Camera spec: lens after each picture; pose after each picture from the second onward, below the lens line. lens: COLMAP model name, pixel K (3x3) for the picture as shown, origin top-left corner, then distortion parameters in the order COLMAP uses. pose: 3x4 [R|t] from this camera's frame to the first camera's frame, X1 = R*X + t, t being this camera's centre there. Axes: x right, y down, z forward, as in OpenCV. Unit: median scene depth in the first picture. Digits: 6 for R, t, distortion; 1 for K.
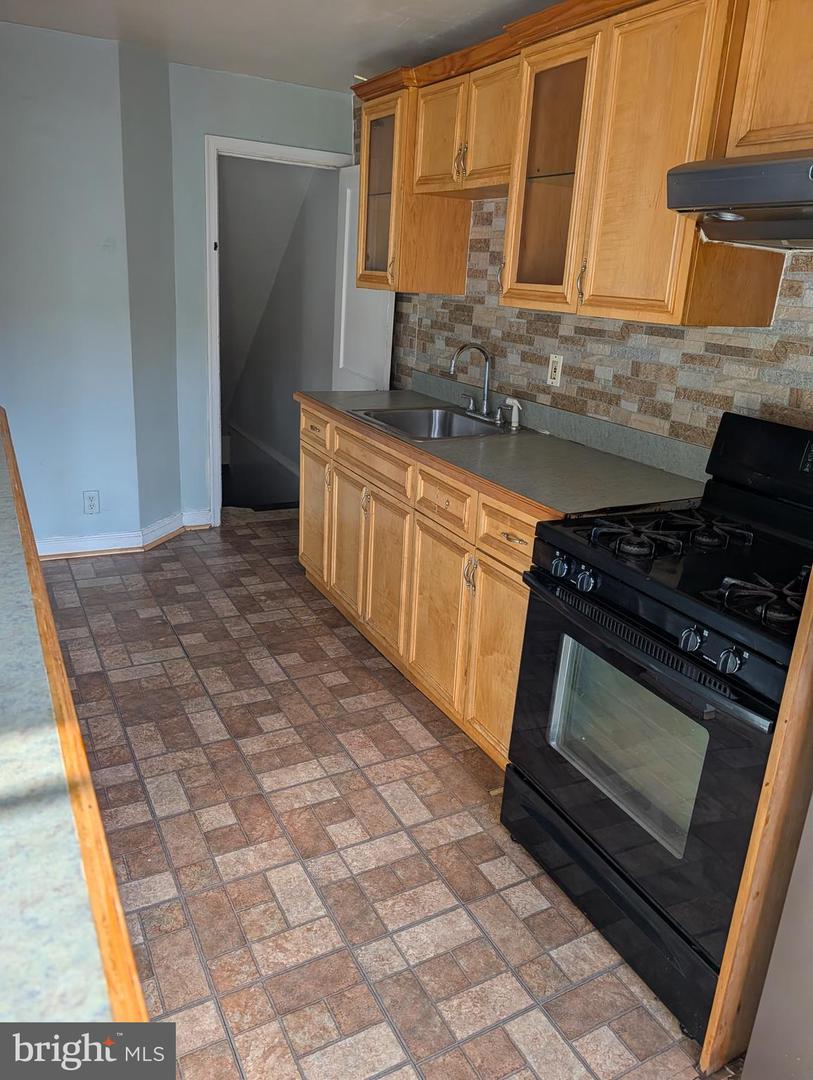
lens RADIAL K [[786.0, 0, 407.0], [0, 786.0, 535.5], [0, 0, 1]] dist [0.028589, -0.015007]
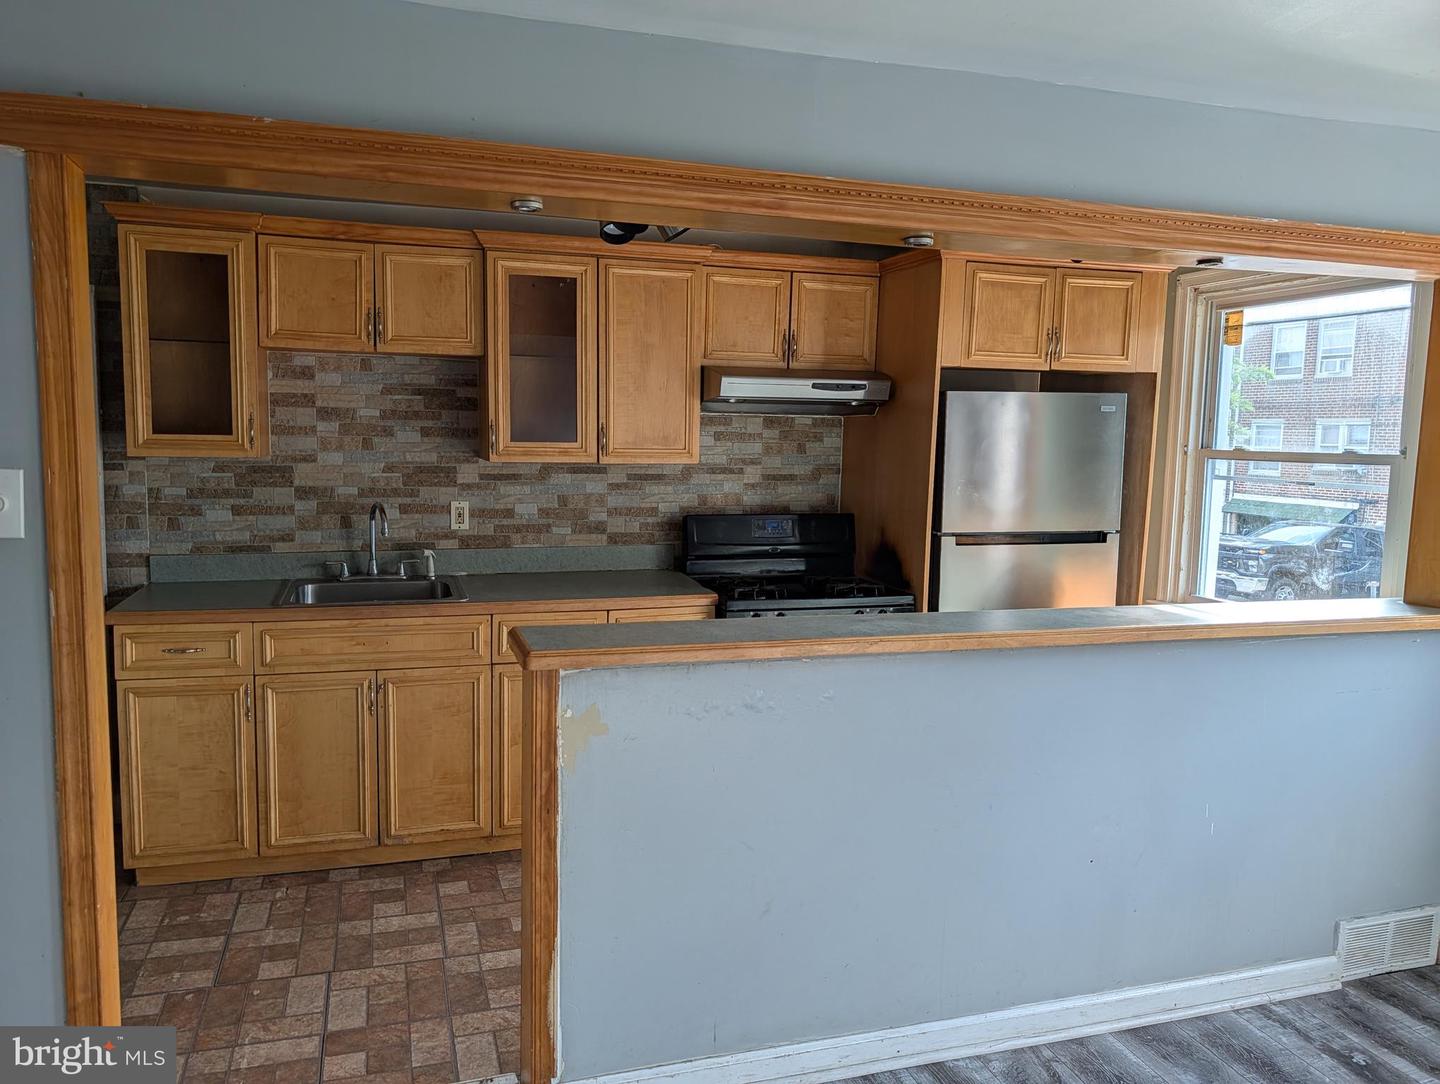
lens RADIAL K [[1048.0, 0, 715.4], [0, 1048.0, 543.6], [0, 0, 1]] dist [0.028589, -0.015007]
pose [[0.180715, -0.160830, 0.970297, -1.107105], [0.305470, 0.946930, 0.100064, -0.206243], [-0.934896, 0.278313, 0.220253, 0.370246]]
